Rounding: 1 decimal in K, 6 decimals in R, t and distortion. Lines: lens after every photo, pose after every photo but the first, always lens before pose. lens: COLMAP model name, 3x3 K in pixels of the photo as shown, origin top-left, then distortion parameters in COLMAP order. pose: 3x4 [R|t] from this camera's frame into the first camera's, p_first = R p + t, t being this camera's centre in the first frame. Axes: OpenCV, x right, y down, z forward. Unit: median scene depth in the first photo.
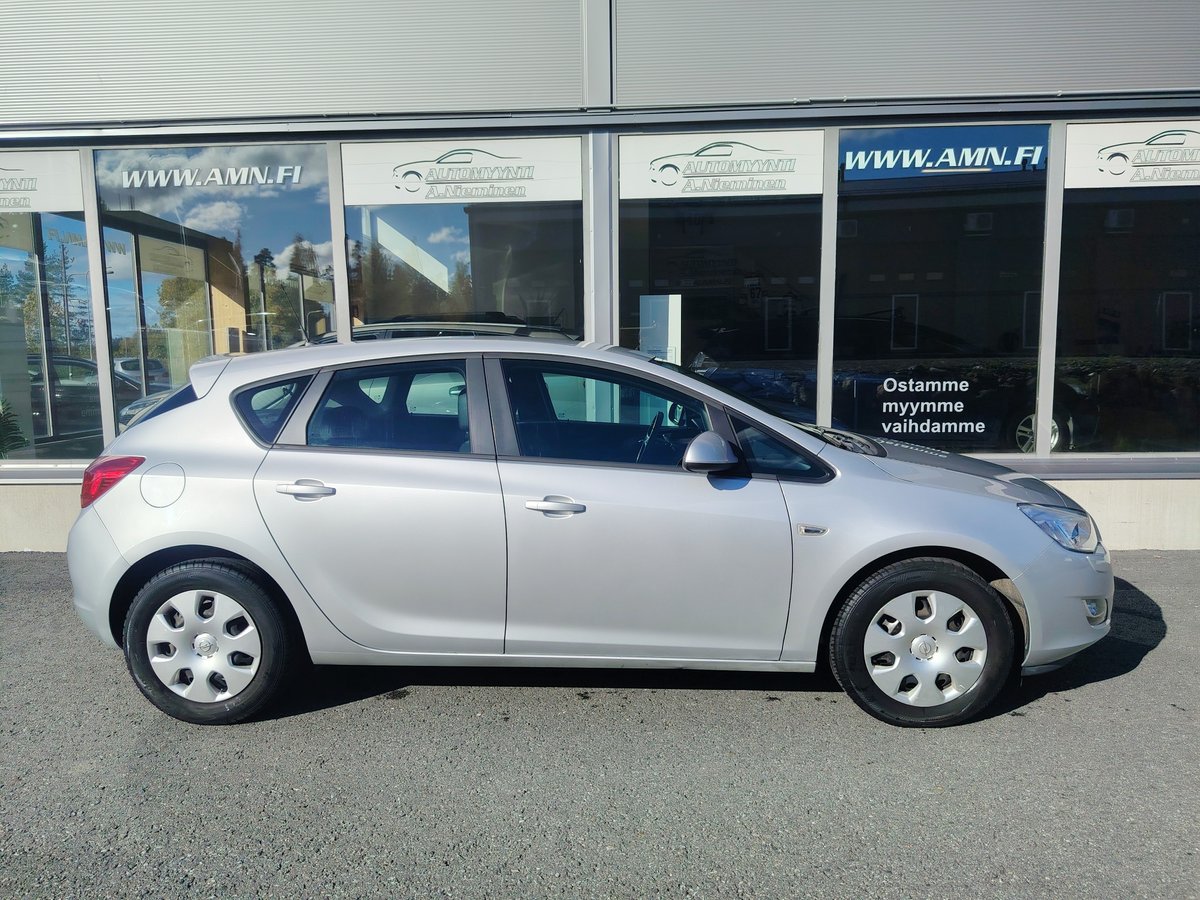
lens RADIAL K [[813.2, 0, 601.4], [0, 813.2, 468.6], [0, 0, 1]] dist [0.061749, -0.077722]
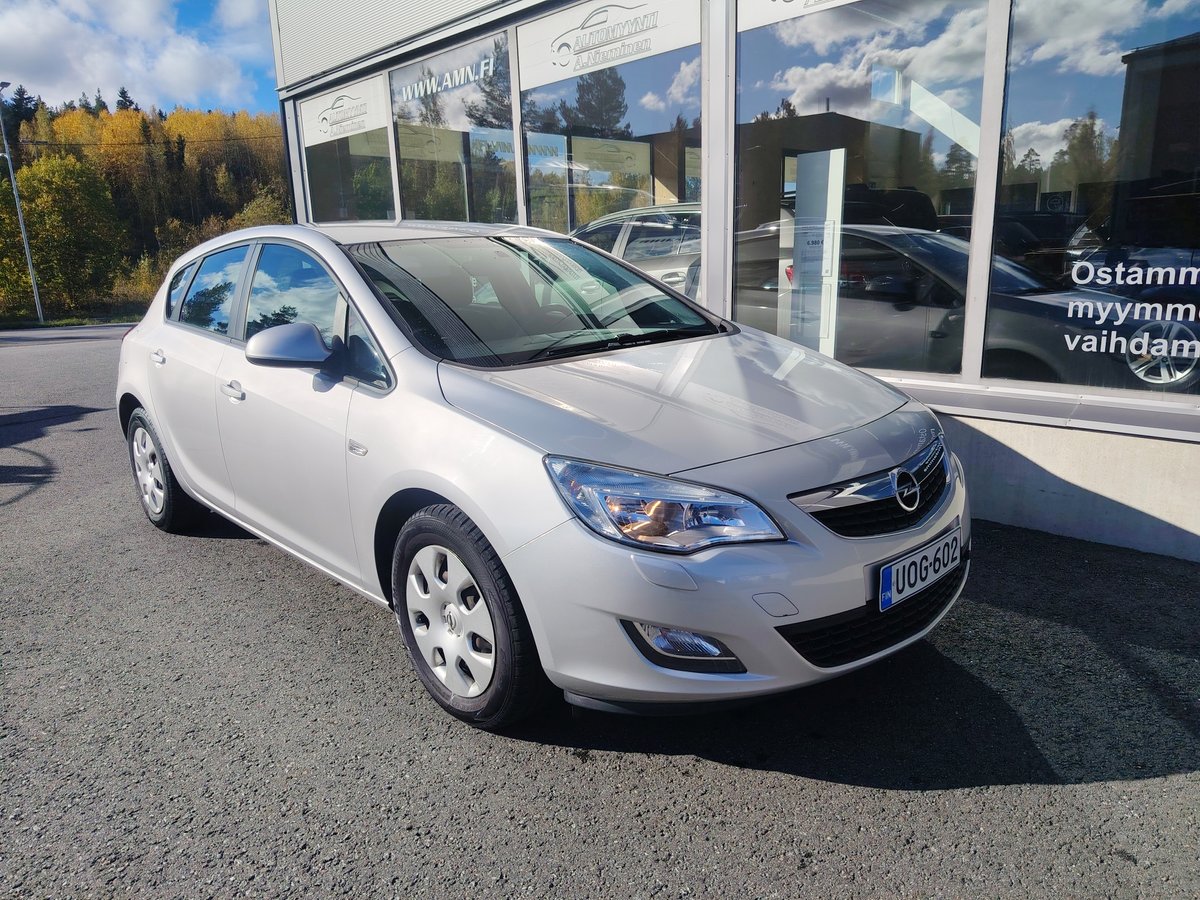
lens RADIAL K [[813.2, 0, 601.4], [0, 813.2, 468.6], [0, 0, 1]] dist [0.061749, -0.077722]
pose [[0.734742, 0.162067, -0.658702, 0.517821], [-0.074322, 0.984427, 0.159307, -0.028766], [0.674262, -0.068094, 0.735346, 0.287758]]
